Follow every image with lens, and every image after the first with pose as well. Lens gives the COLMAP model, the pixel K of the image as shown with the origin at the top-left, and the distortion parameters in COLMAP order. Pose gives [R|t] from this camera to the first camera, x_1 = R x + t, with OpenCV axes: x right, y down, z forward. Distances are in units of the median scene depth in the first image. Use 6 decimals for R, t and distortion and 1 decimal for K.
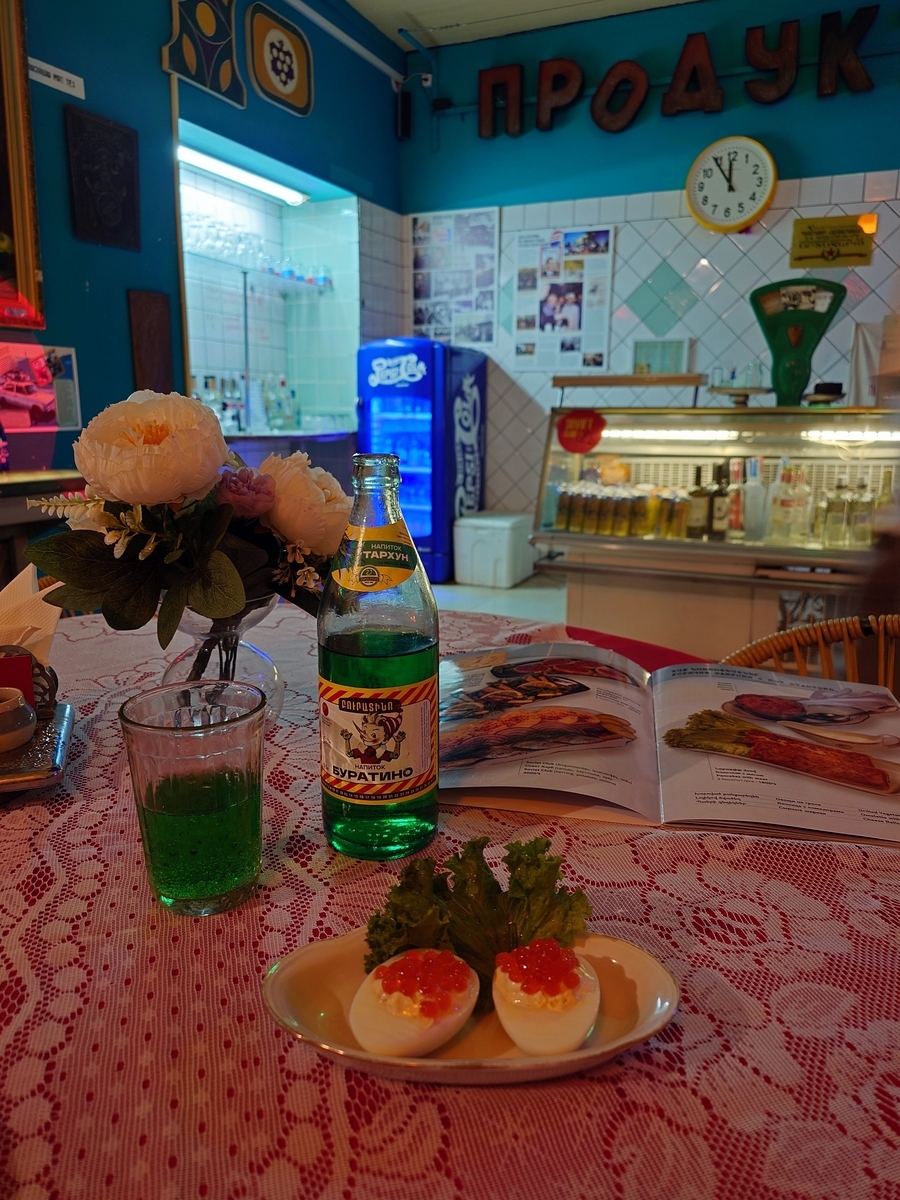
lens RADIAL K [[855.3, 0, 452.2], [0, 855.3, 600.2], [0, 0, 1]] dist [0.001708, -0.006538]
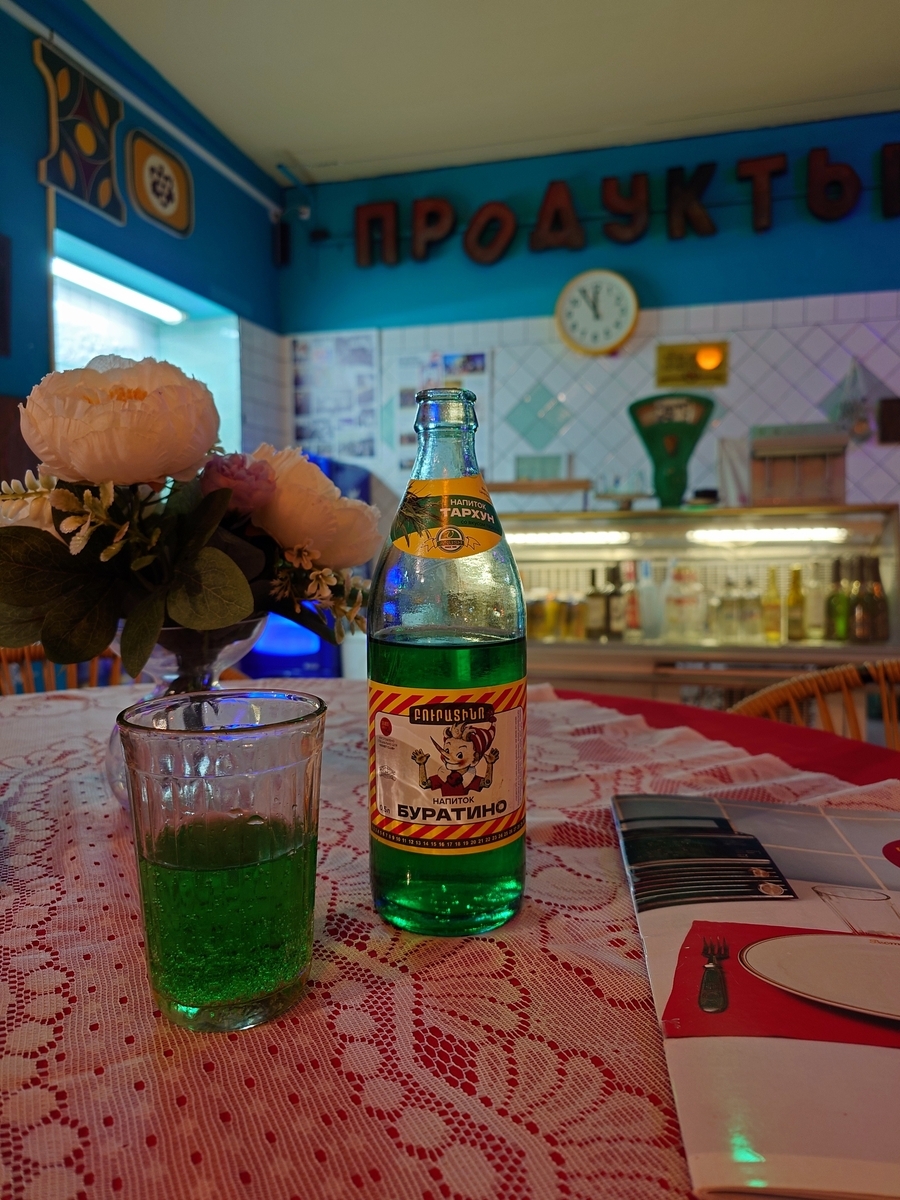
lens RADIAL K [[862.0, 0, 450.0], [0, 862.0, 600.0], [0, 0, 1]] dist [-0.003096, -0.002121]
pose [[0.988869, -0.022759, 0.147037, -0.026248], [0.043999, 0.988764, -0.142861, 0.016737], [-0.142133, 0.147740, 0.978760, 0.032109]]
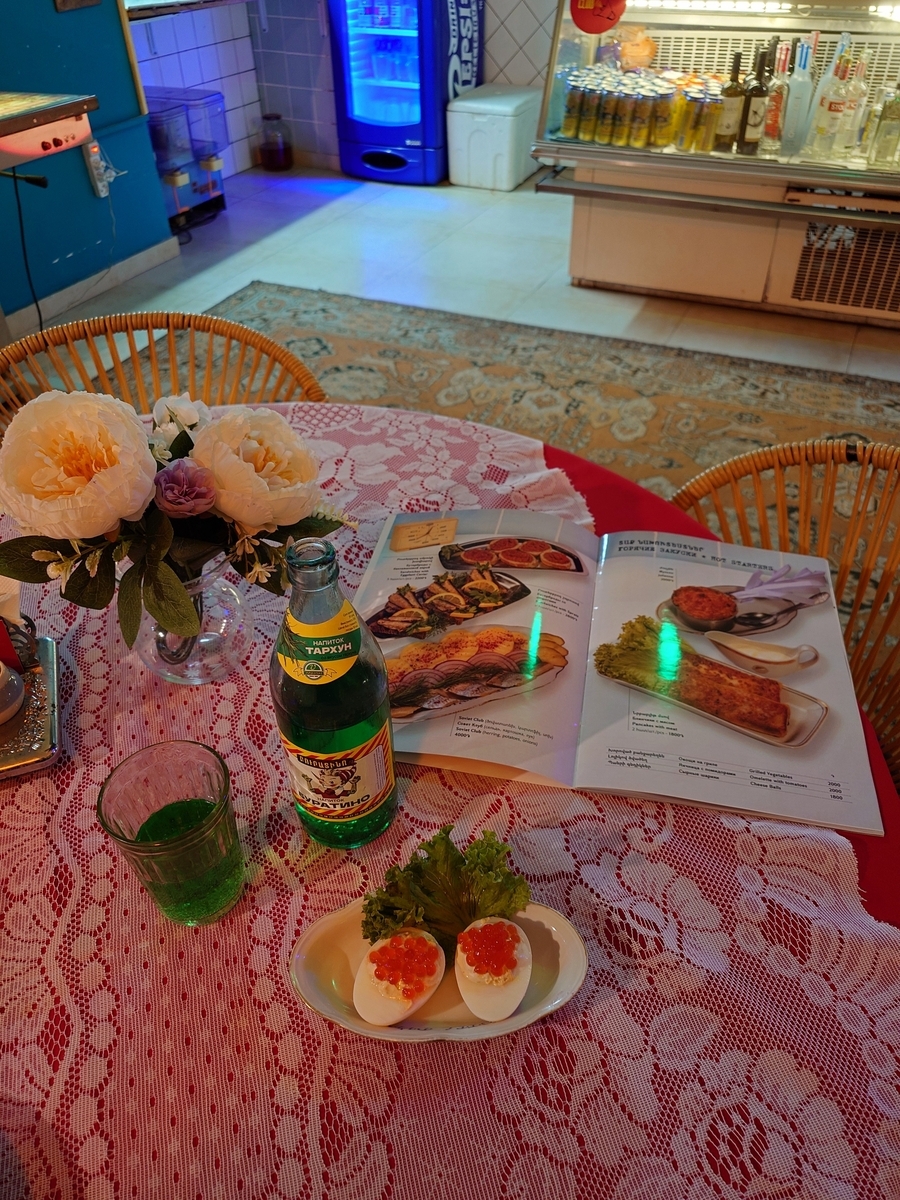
lens RADIAL K [[857.7, 0, 447.4], [0, 857.7, 601.3], [0, 0, 1]] dist [-0.006549, 0.000673]
pose [[0.999848, -0.012120, -0.012516, 0.009470], [0.016563, 0.884124, 0.466959, -0.071459], [0.005406, -0.467095, 0.884191, 0.016710]]
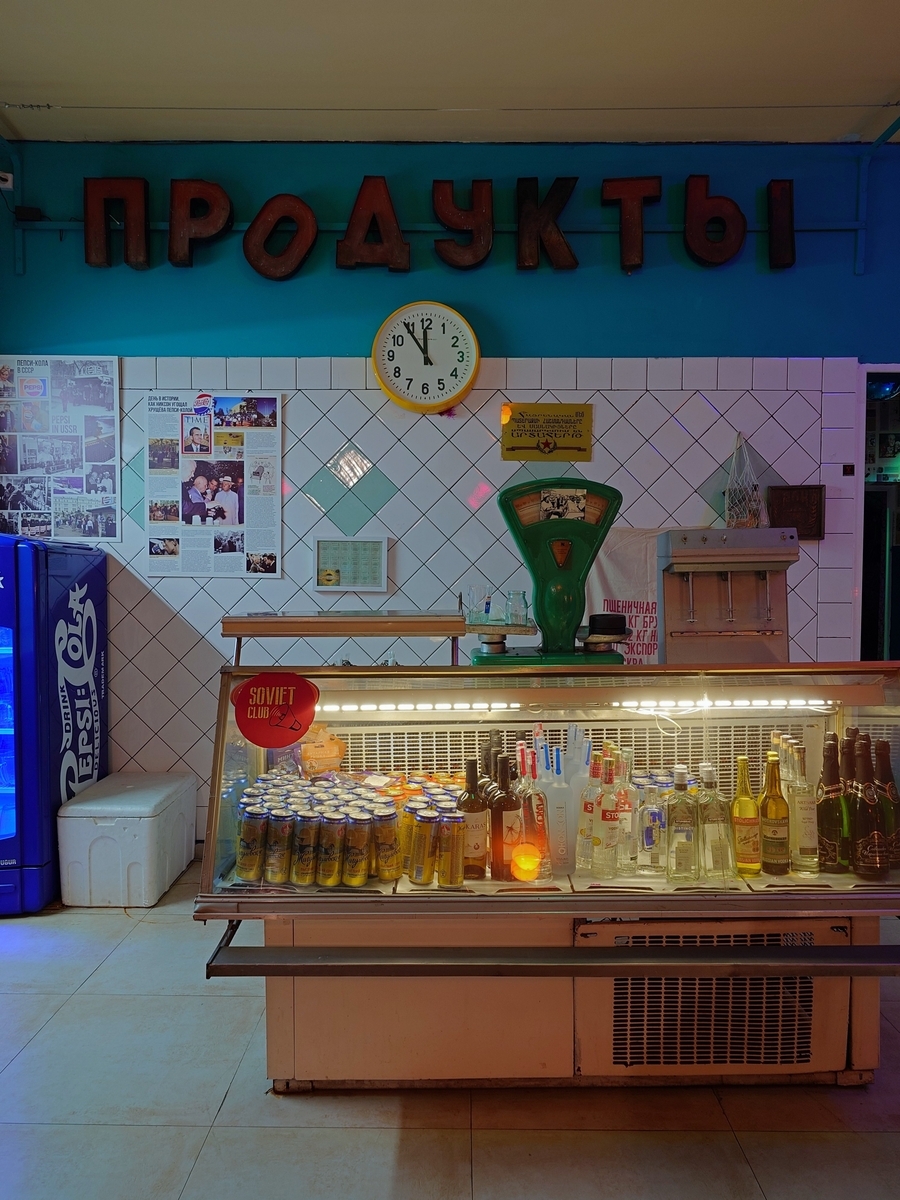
lens RADIAL K [[845.3, 0, 451.8], [0, 845.3, 602.4], [0, 0, 1]] dist [0.001168, -0.004729]
pose [[0.912428, -0.019349, 0.408781, 0.021242], [0.092877, 0.982608, -0.160797, -0.156722], [-0.398560, 0.184682, 0.898356, 0.388234]]
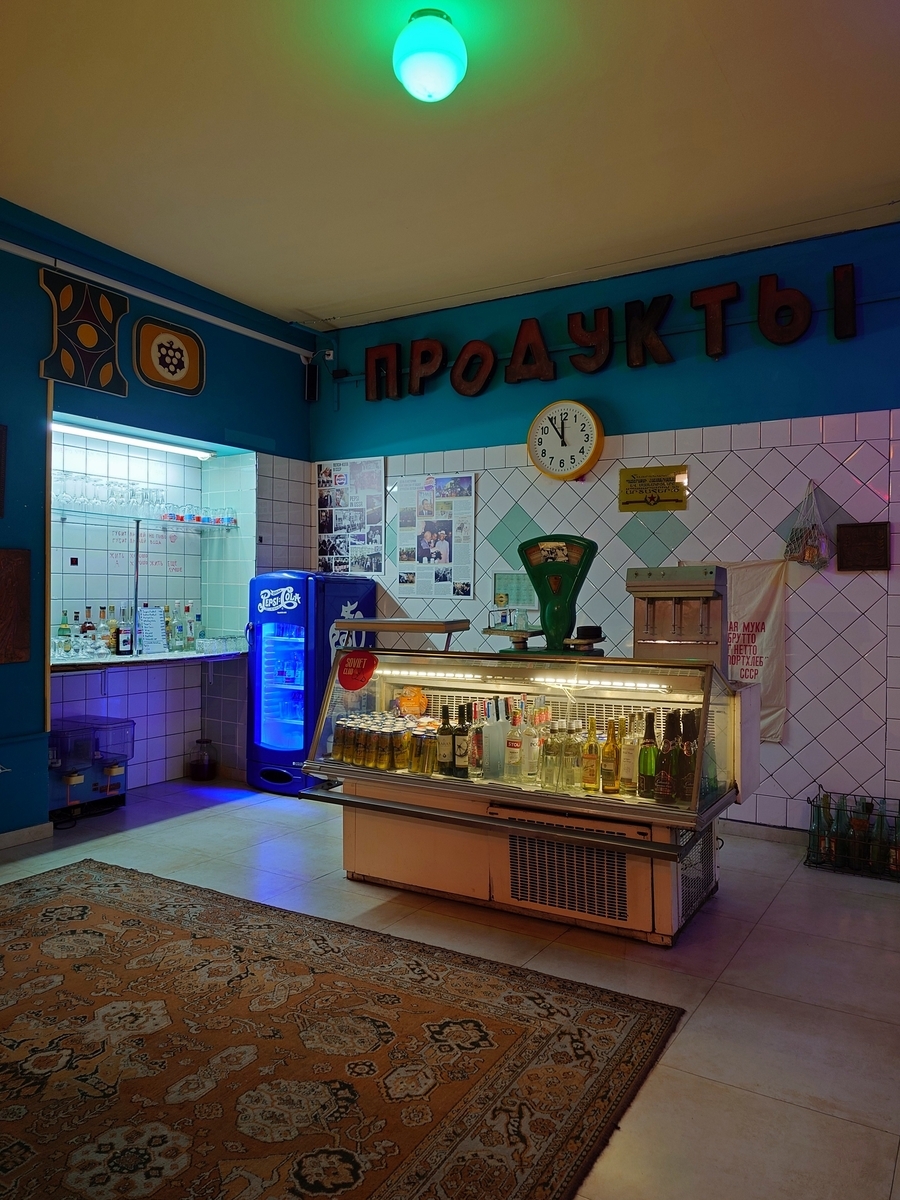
lens RADIAL K [[863.9, 0, 454.7], [0, 863.9, 599.5], [0, 0, 1]] dist [0.002553, 0.000178]
pose [[0.992348, 0.002527, -0.123447, 0.395212], [-0.028319, 0.977798, -0.207629, -0.056047], [0.120182, 0.209536, 0.970387, -0.078337]]
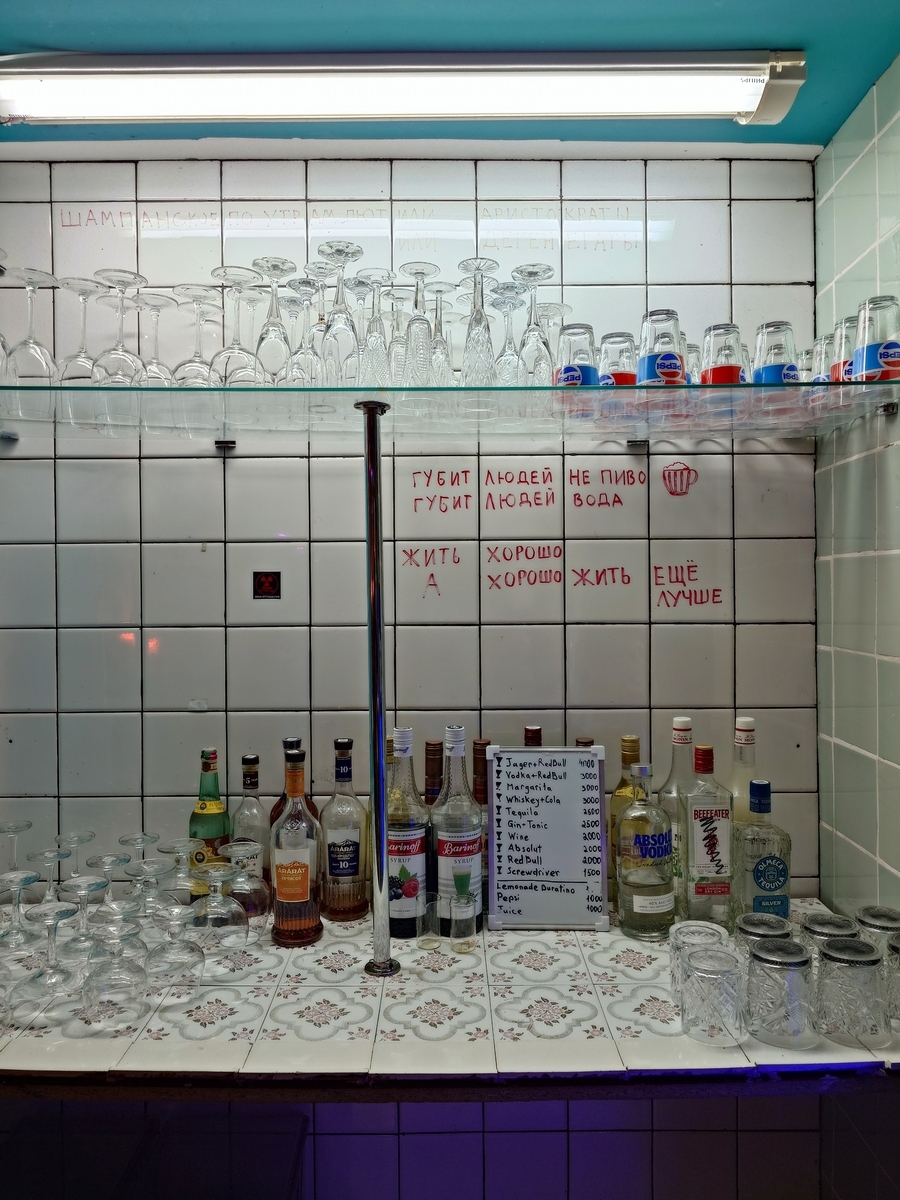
lens RADIAL K [[845.3, 0, 451.8], [0, 845.3, 602.4], [0, 0, 1]] dist [0.001168, -0.004729]
pose [[0.412275, 0.000661, -0.911059, 0.020855], [-0.187615, 0.978628, -0.084190, -0.362721], [0.891532, 0.205638, 0.403588, 1.107658]]
